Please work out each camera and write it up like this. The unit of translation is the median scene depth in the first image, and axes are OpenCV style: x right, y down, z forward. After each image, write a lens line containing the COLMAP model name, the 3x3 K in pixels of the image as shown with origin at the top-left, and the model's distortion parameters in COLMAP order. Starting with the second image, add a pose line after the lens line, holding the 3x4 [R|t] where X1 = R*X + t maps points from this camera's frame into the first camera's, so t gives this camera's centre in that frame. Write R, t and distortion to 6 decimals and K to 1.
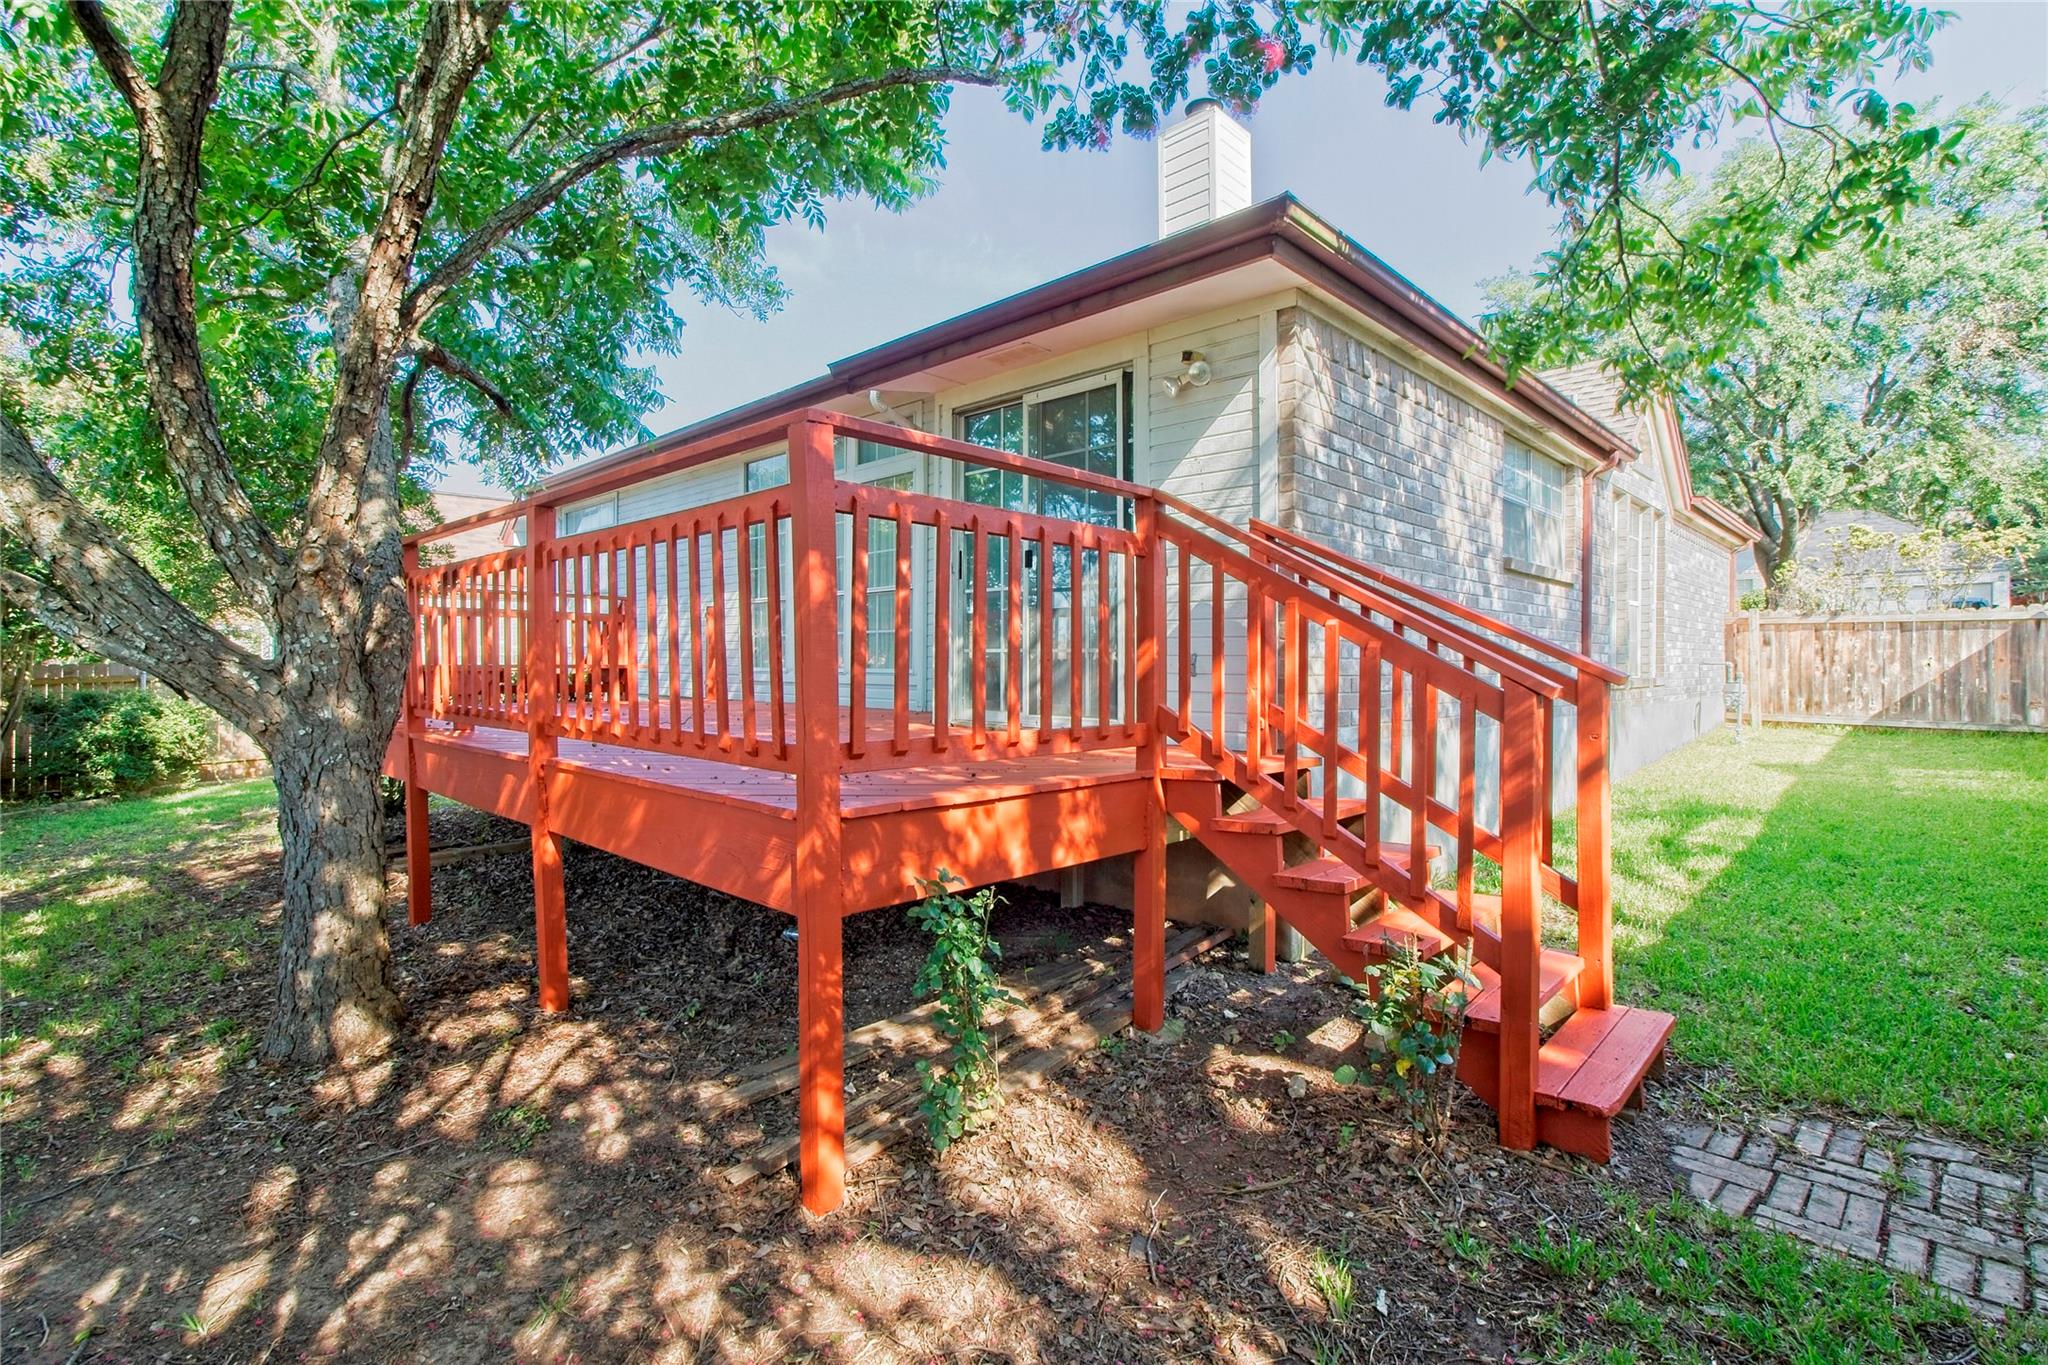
lens RADIAL K [[944.6, 0, 1027.7], [0, 944.6, 680.9], [0, 0, 1]] dist [-0.008887, 0.005974]
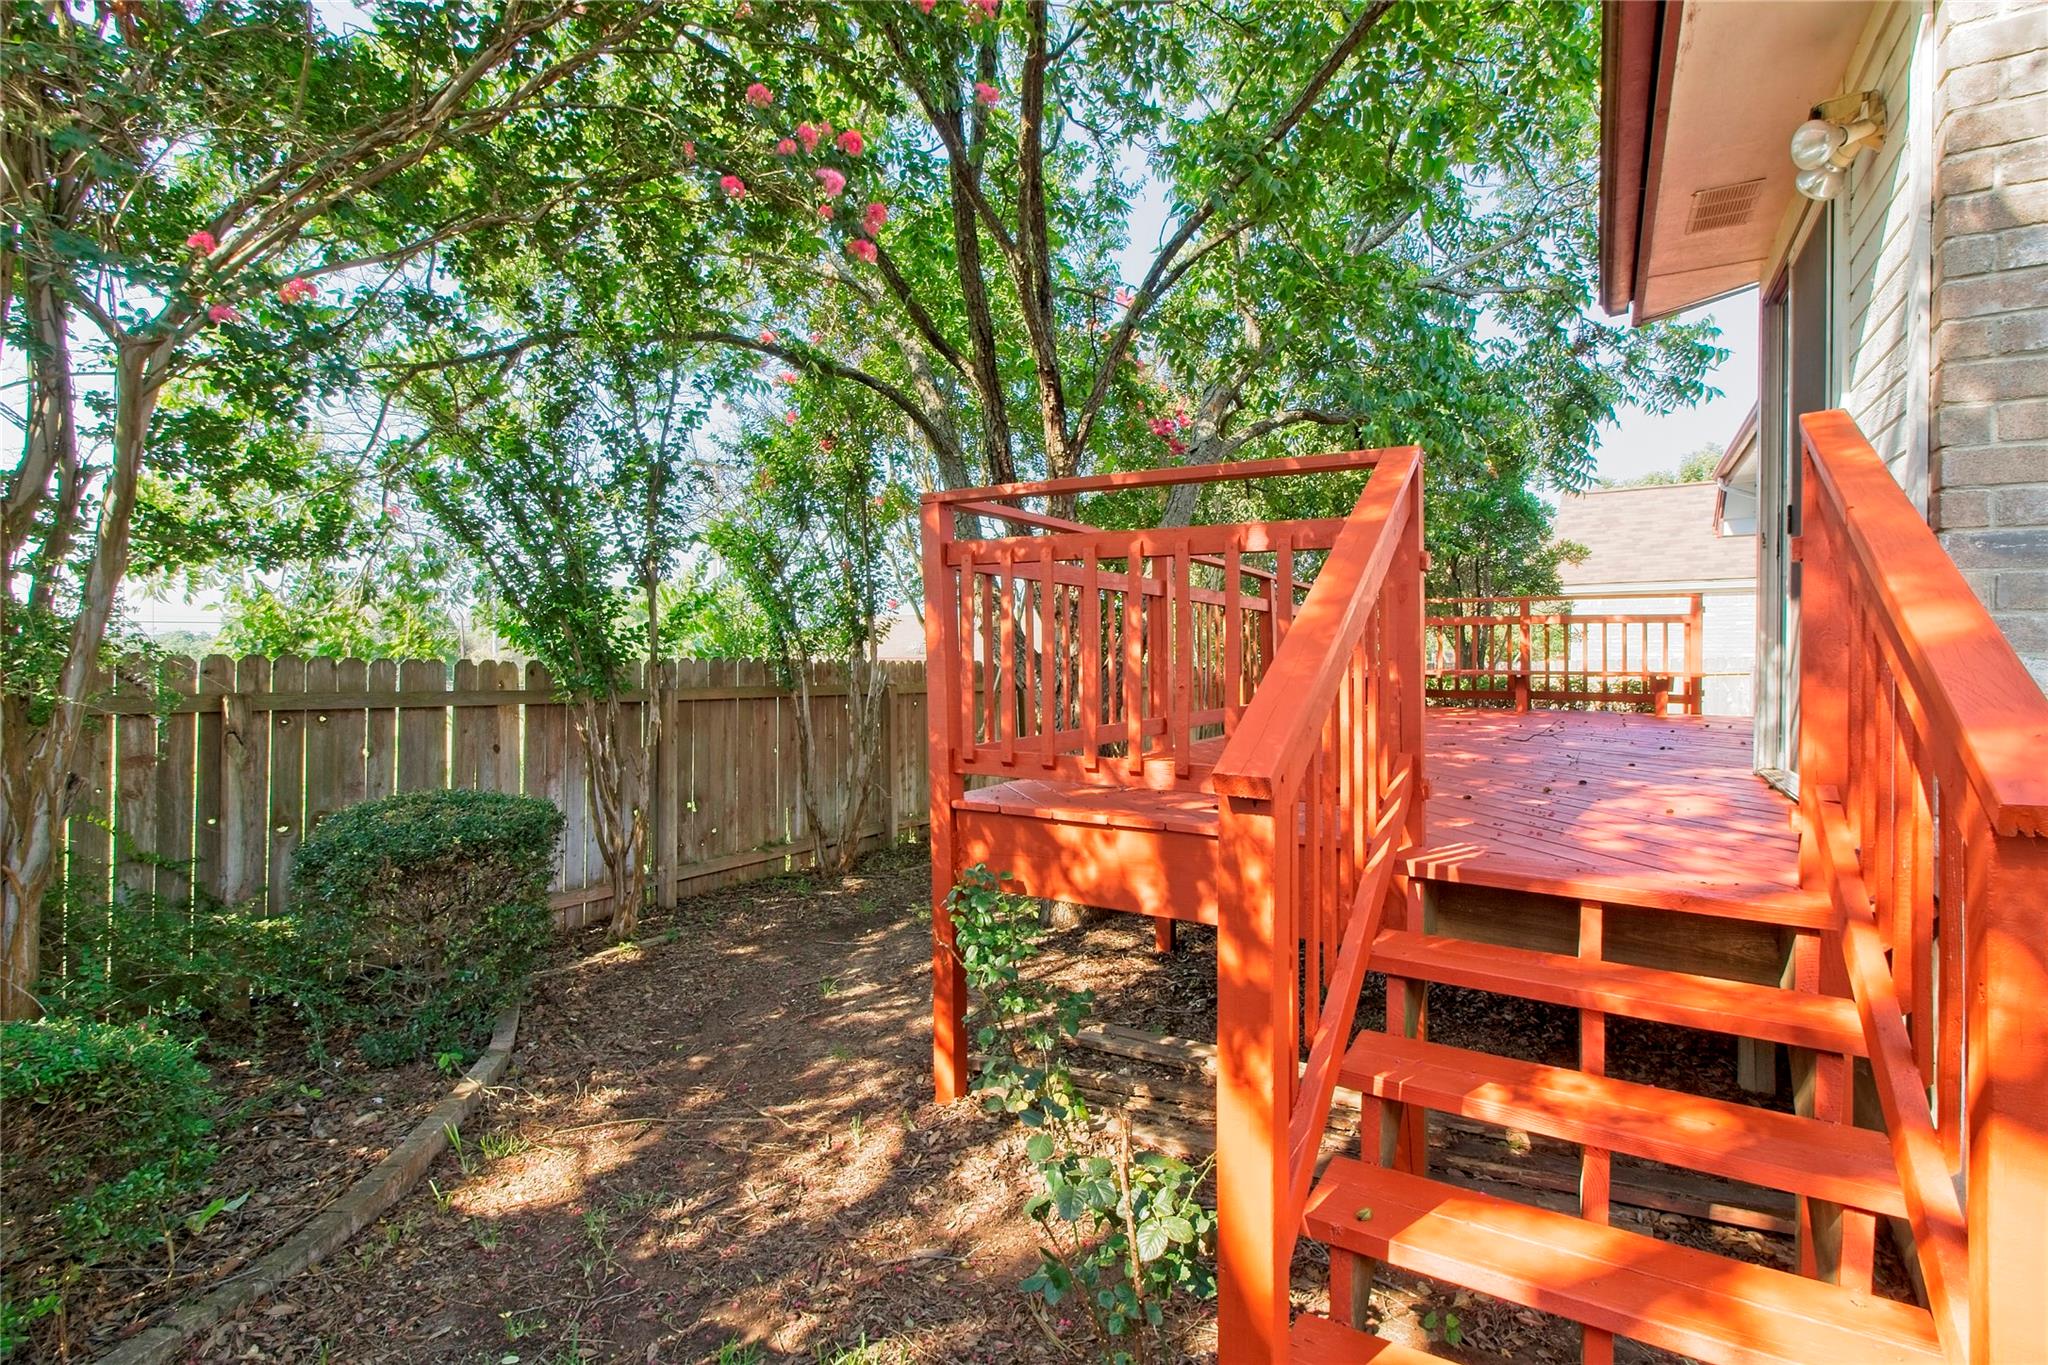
lens RADIAL K [[944.6, 0, 1024.1], [0, 944.6, 671.0], [0, 0, 1]] dist [-0.008887, 0.005974]
pose [[0.198553, 0.007173, -0.980064, 1.118222], [-0.018368, 0.999825, 0.003596, -0.047495], [0.979918, 0.017288, 0.198650, 0.868095]]
